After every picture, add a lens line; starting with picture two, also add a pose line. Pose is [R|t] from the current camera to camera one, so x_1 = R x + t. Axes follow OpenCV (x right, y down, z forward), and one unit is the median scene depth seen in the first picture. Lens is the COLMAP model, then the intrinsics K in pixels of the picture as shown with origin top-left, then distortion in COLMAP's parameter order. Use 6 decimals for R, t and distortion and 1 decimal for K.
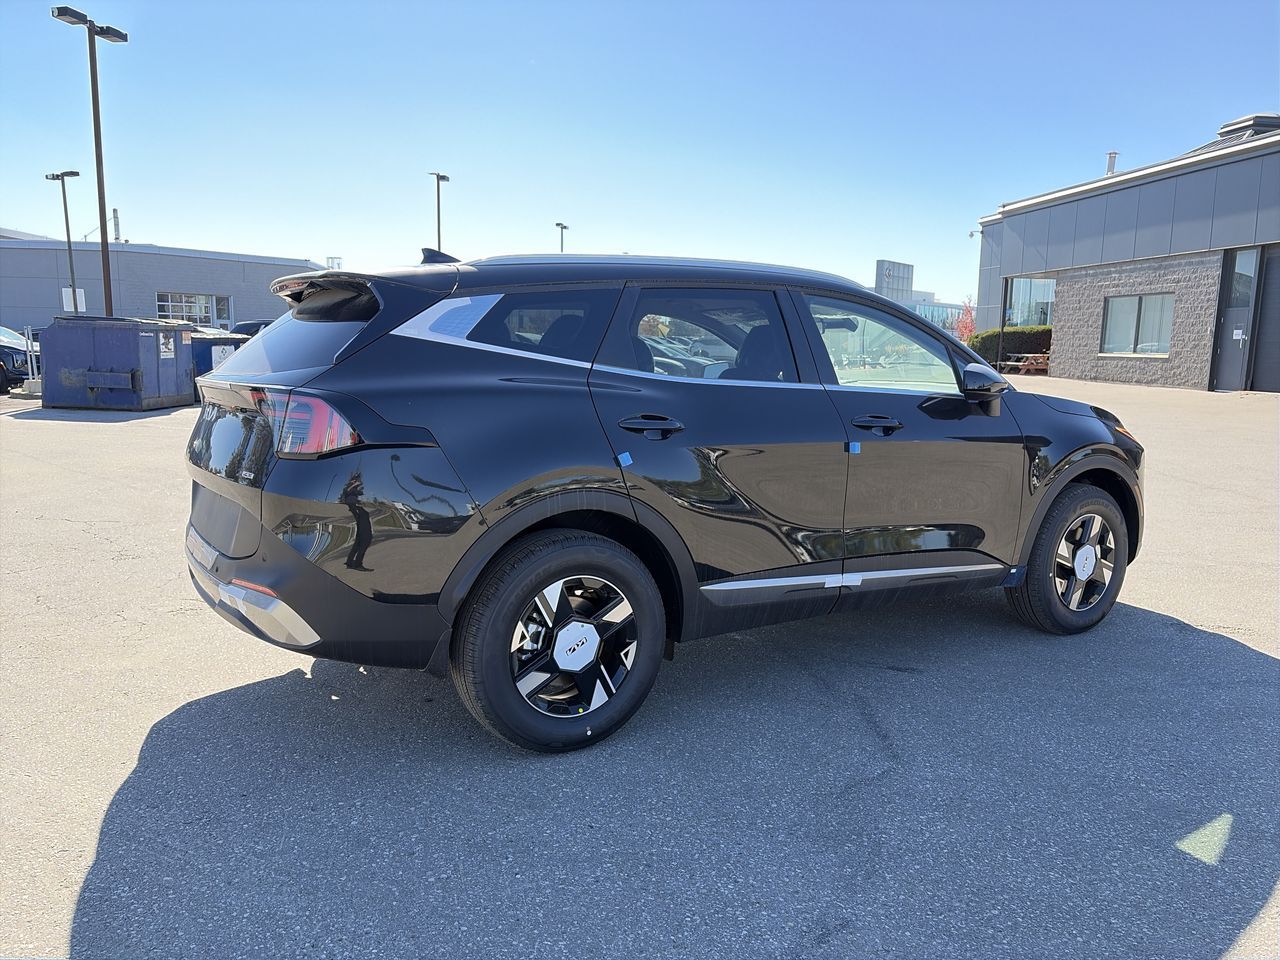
lens RADIAL K [[968.2, 0, 647.4], [0, 968.2, 482.7], [0, 0, 1]] dist [0.040783, -0.031423]
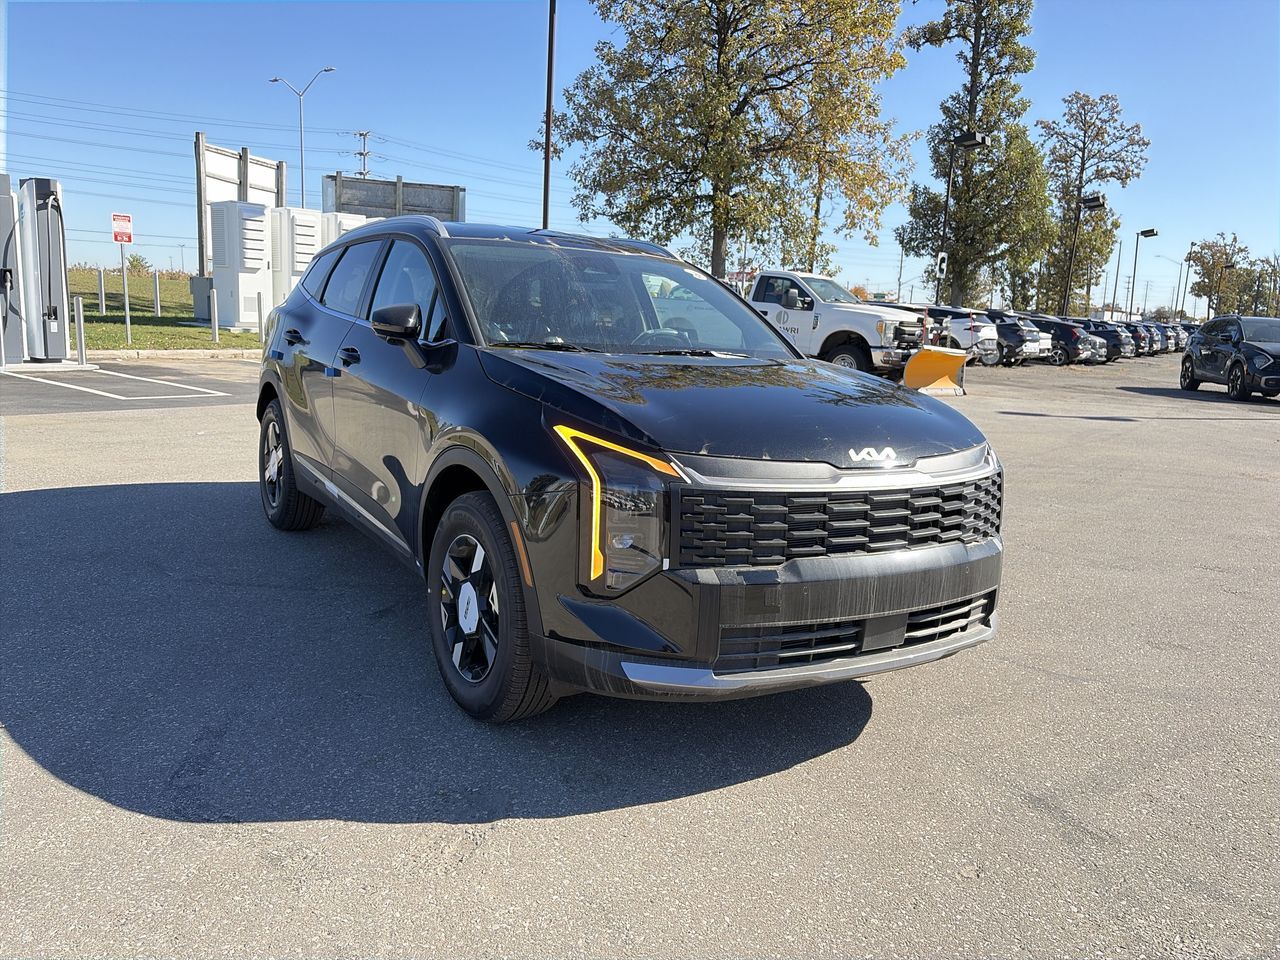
lens RADIAL K [[968.2, 0, 636.7], [0, 968.2, 485.9], [0, 0, 1]] dist [0.040783, -0.031423]
pose [[-0.008571, 0.163280, -0.986543, 1.357717], [-0.187168, 0.968881, 0.161983, -0.158951], [0.982291, 0.186037, 0.022256, 1.349864]]
